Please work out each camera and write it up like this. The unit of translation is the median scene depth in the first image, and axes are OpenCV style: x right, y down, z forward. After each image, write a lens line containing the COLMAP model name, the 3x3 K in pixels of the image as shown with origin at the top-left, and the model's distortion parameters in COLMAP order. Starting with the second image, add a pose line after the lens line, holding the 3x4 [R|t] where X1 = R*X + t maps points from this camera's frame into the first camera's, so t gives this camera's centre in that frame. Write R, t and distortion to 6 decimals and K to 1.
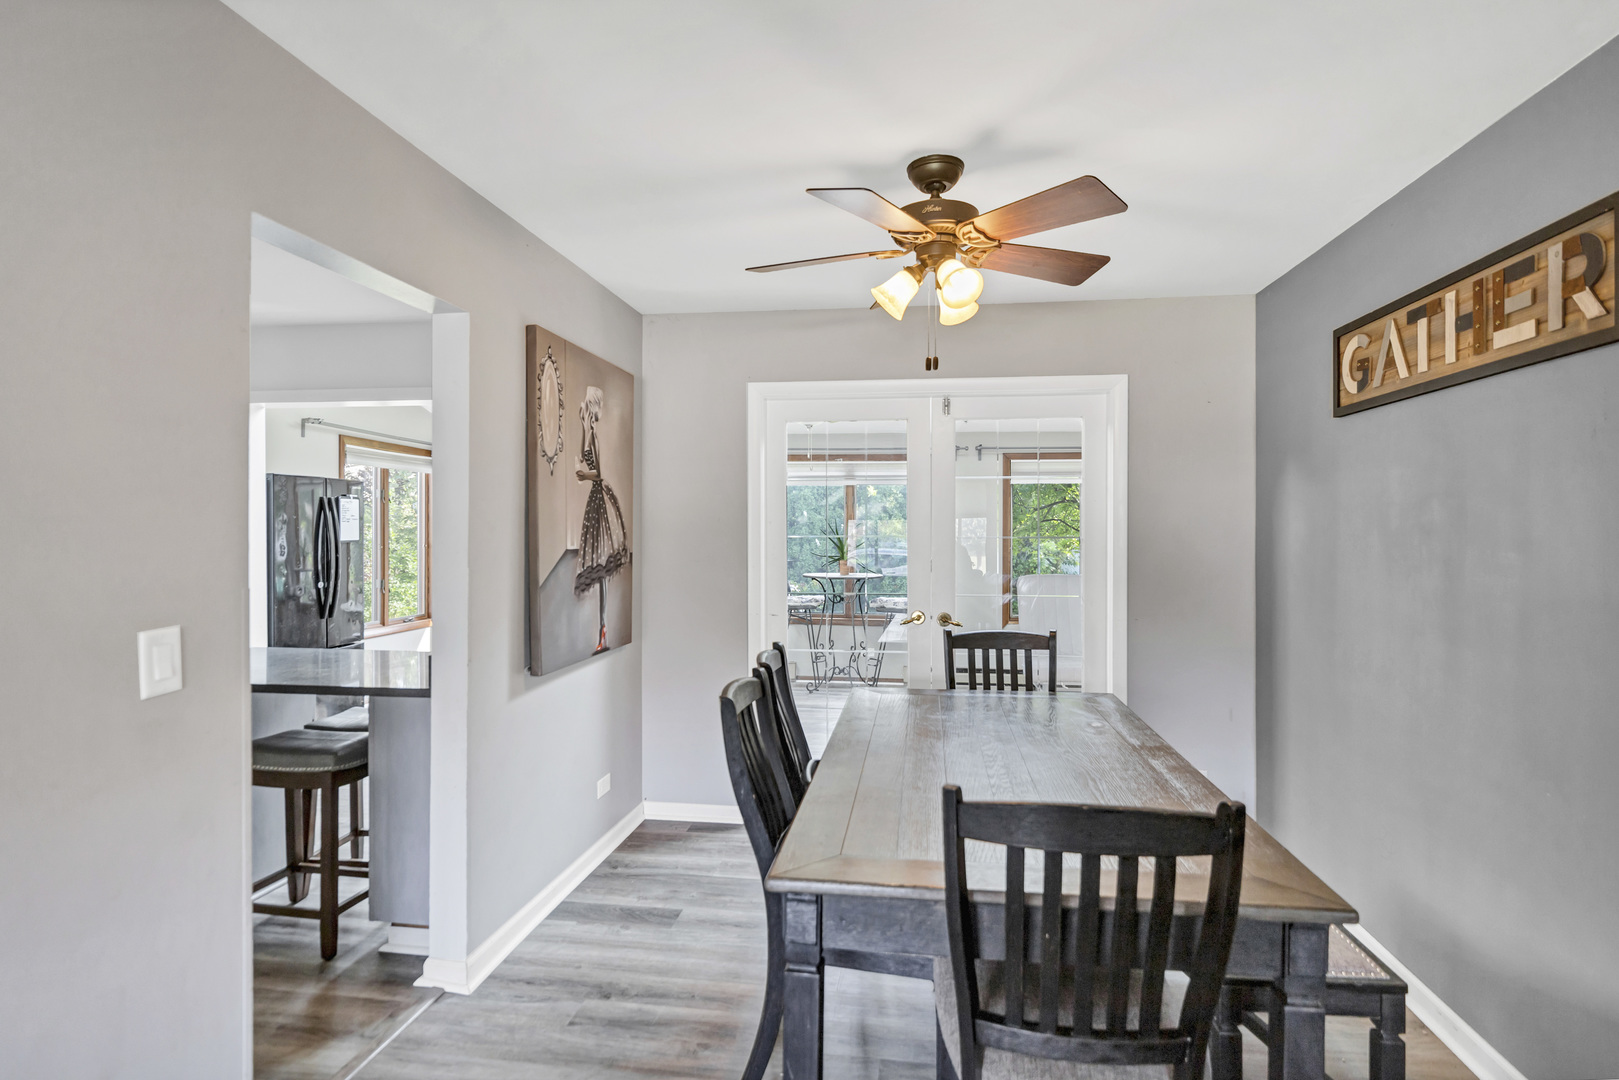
lens RADIAL K [[821.2, 0, 811.9], [0, 821.2, 532.0], [0, 0, 1]] dist [-0.001937, -0.000357]
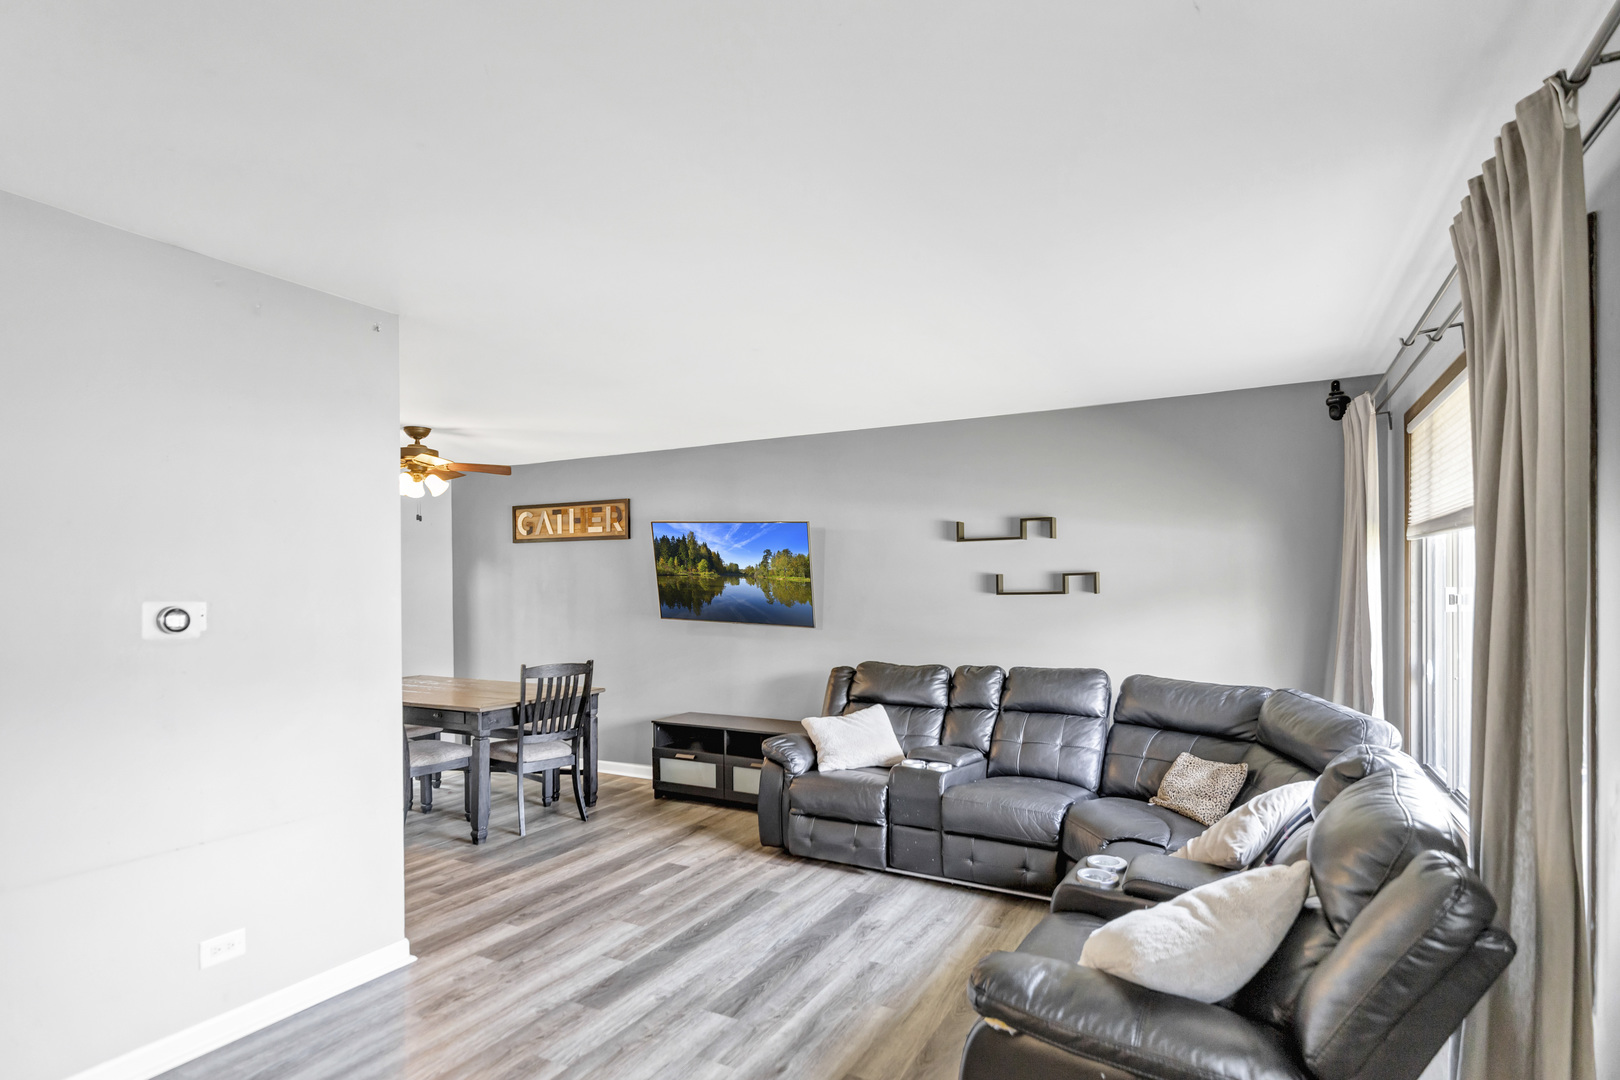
lens RADIAL K [[821.7, 0, 809.8], [0, 821.7, 587.3], [0, 0, 1]] dist [-0.001937, -0.000357]
pose [[0.348109, -0.008967, 0.937411, -1.658520], [0.011486, 0.999920, 0.005300, -0.021075], [-0.937384, 0.008922, 0.348185, -0.799199]]
